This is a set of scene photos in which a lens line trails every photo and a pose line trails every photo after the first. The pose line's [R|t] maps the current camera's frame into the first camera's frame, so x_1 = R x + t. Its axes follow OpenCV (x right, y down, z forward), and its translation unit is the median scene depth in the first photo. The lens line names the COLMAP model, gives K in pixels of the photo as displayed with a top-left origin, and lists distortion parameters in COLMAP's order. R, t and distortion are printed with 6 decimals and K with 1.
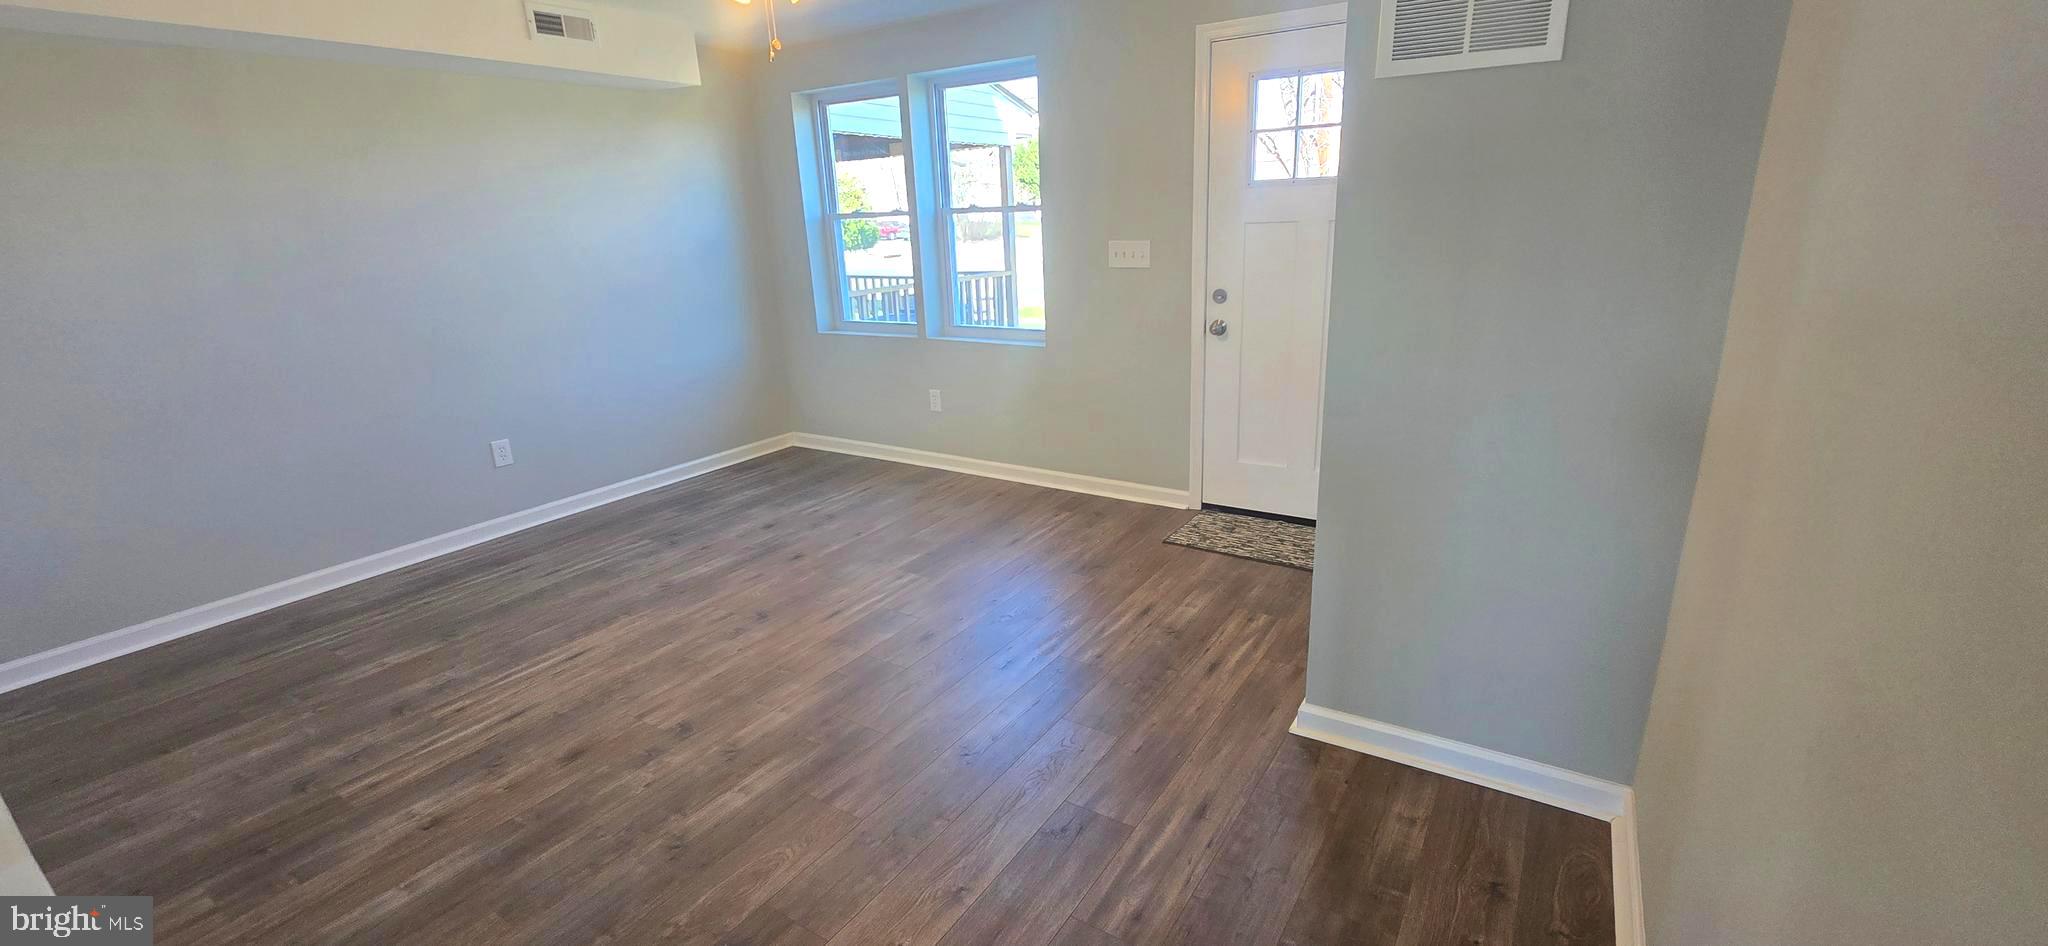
lens RADIAL K [[834.8, 0, 1046.6], [0, 834.8, 468.6], [0, 0, 1]] dist [-0.000862, -0.000513]
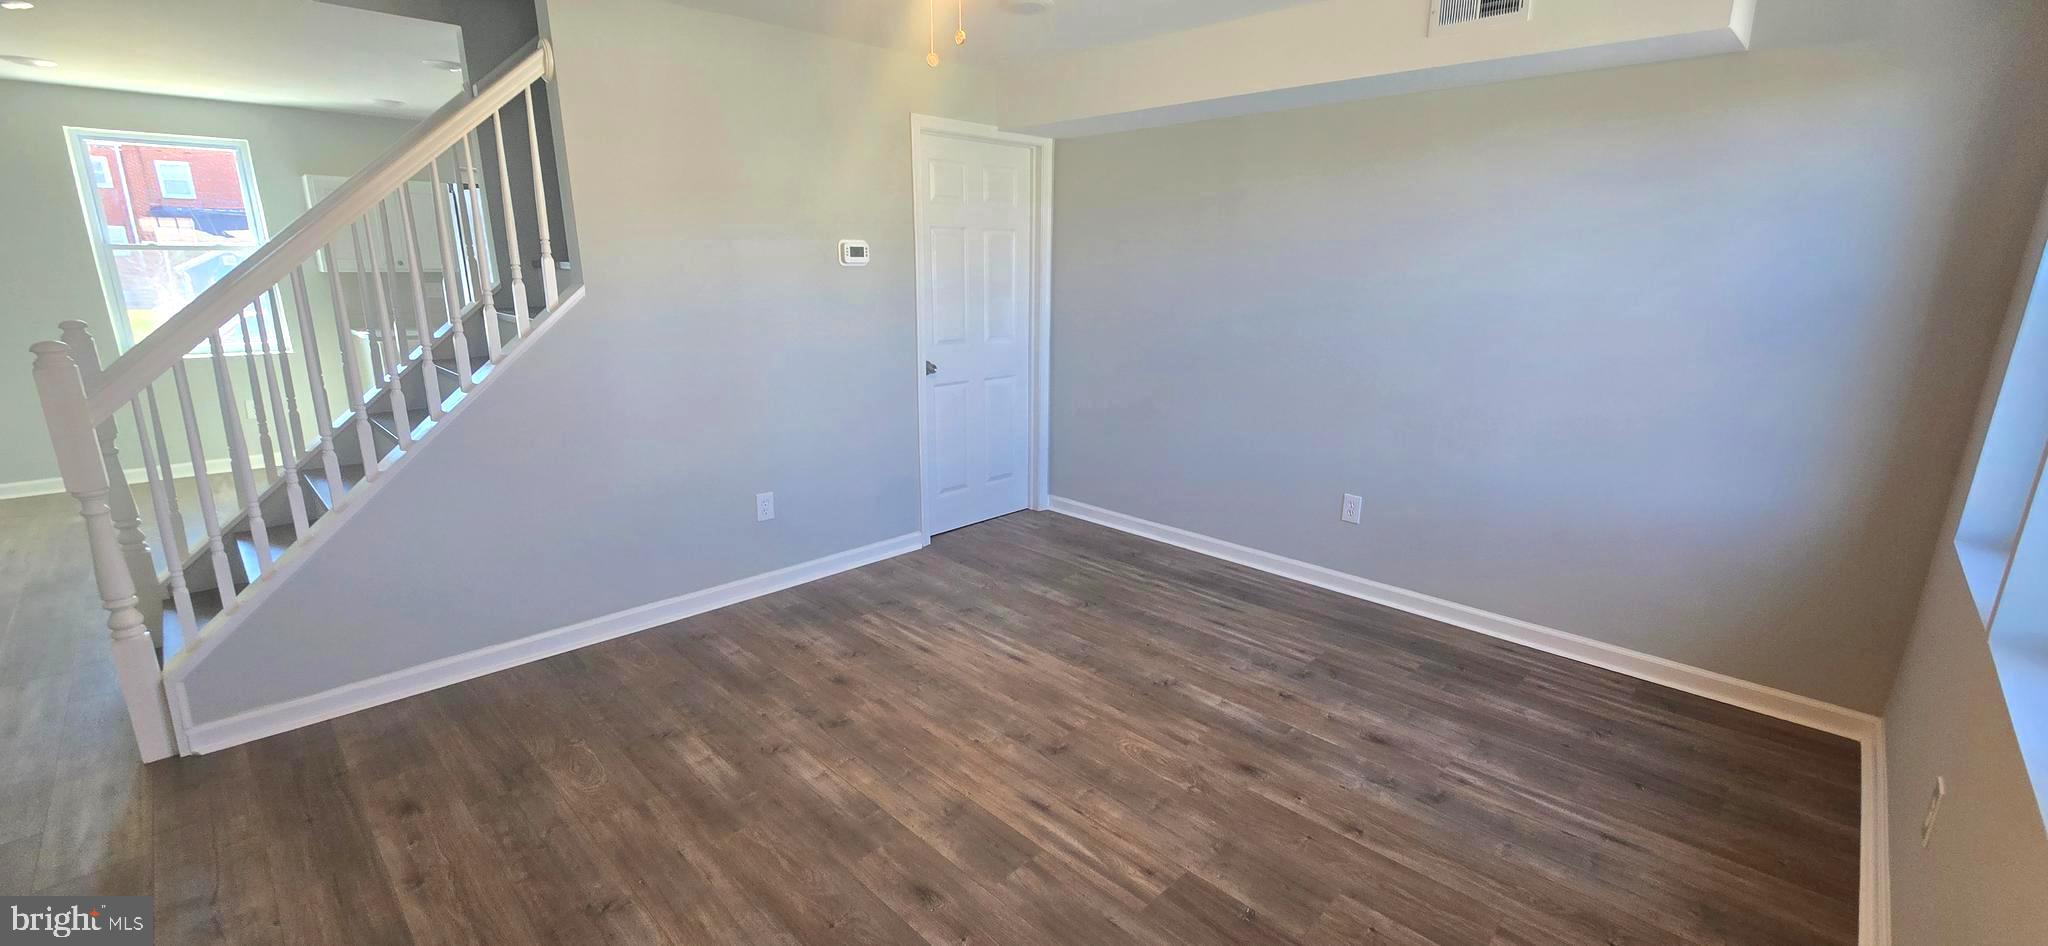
lens RADIAL K [[834.8, 0, 1046.6], [0, 834.8, 468.6], [0, 0, 1]] dist [-0.000862, -0.000513]
pose [[-0.205043, 0.262704, -0.942838, 0.325331], [-0.290472, 0.903573, 0.314933, -0.297510], [0.934657, 0.338442, -0.108963, 0.912063]]
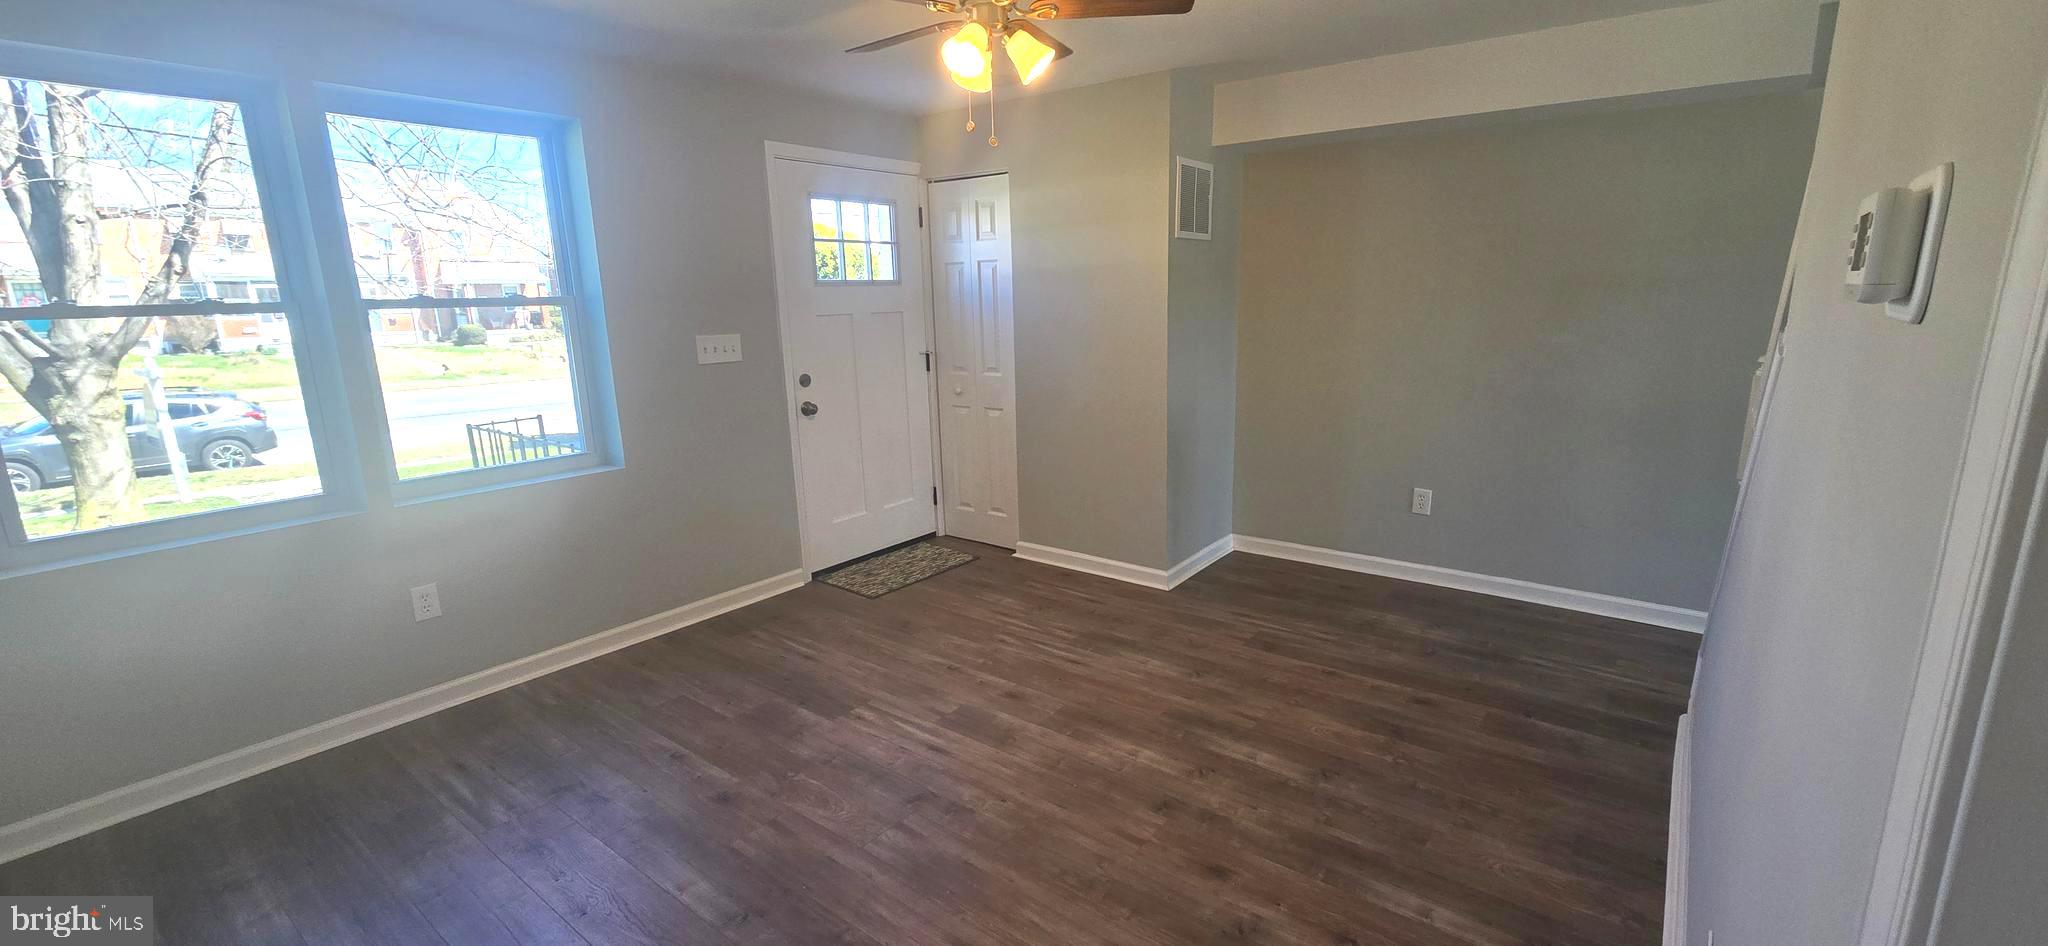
lens RADIAL K [[834.8, 0, 1046.6], [0, 834.8, 468.6], [0, 0, 1]] dist [-0.000862, -0.000513]
pose [[0.087324, -0.175408, 0.980615, -0.960185], [0.305951, 0.941523, 0.141170, -0.170890], [-0.948034, 0.287693, 0.135884, 0.640203]]
